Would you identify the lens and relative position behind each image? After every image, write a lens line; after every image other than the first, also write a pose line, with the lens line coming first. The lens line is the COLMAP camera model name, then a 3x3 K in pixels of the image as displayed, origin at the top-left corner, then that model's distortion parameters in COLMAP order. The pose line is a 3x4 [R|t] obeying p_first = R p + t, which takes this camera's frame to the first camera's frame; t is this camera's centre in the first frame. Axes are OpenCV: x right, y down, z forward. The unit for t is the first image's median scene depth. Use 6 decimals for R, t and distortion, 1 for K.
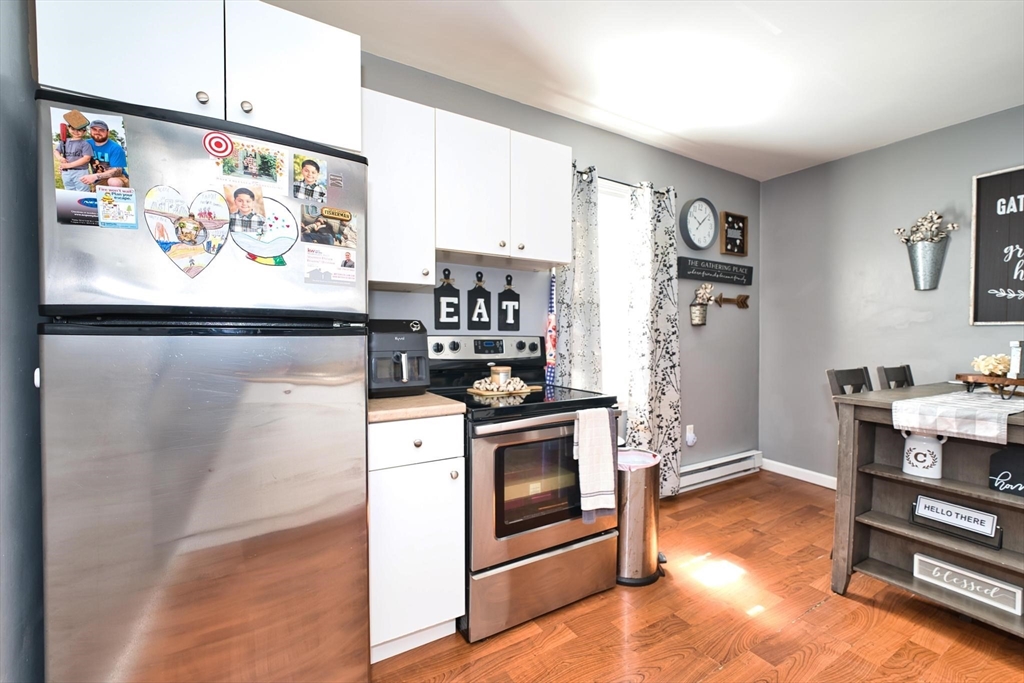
lens RADIAL K [[417.6, 0, 512.0], [0, 417.6, 341.5], [0, 0, 1]] dist [-0.008244, 0.000131]
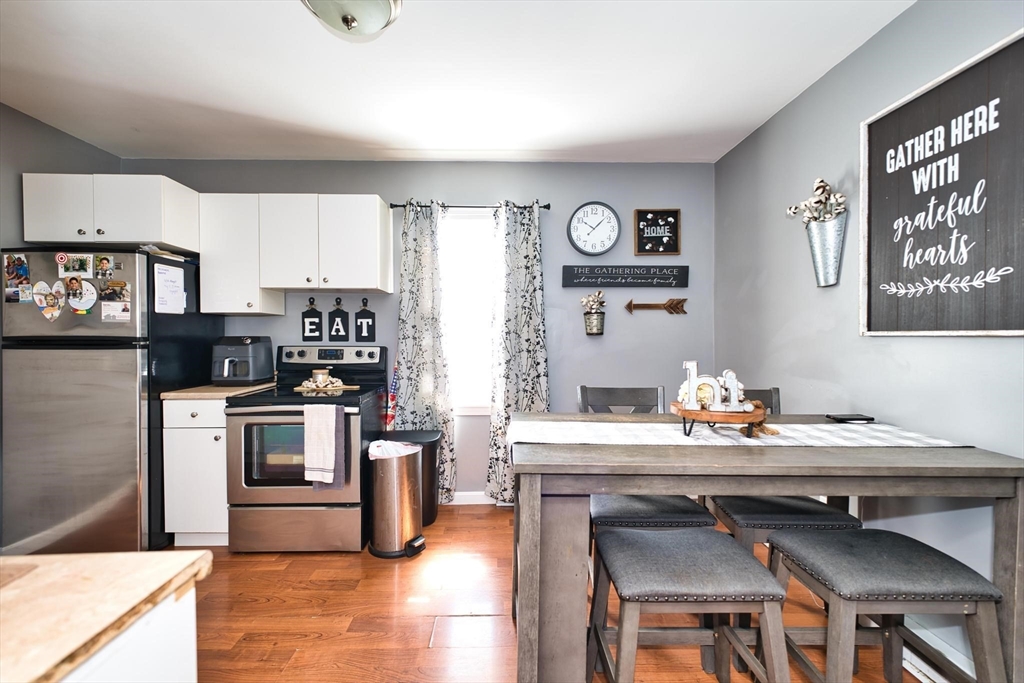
lens RADIAL K [[407.6, 0, 512.0], [0, 407.6, 341.5], [0, 0, 1]] dist [-0.000874, 0.000379]
pose [[0.879093, 0.003883, -0.476634, 1.013060], [-0.005489, 0.999983, -0.001977, -0.027891], [0.476618, 0.004354, 0.879100, 0.123823]]
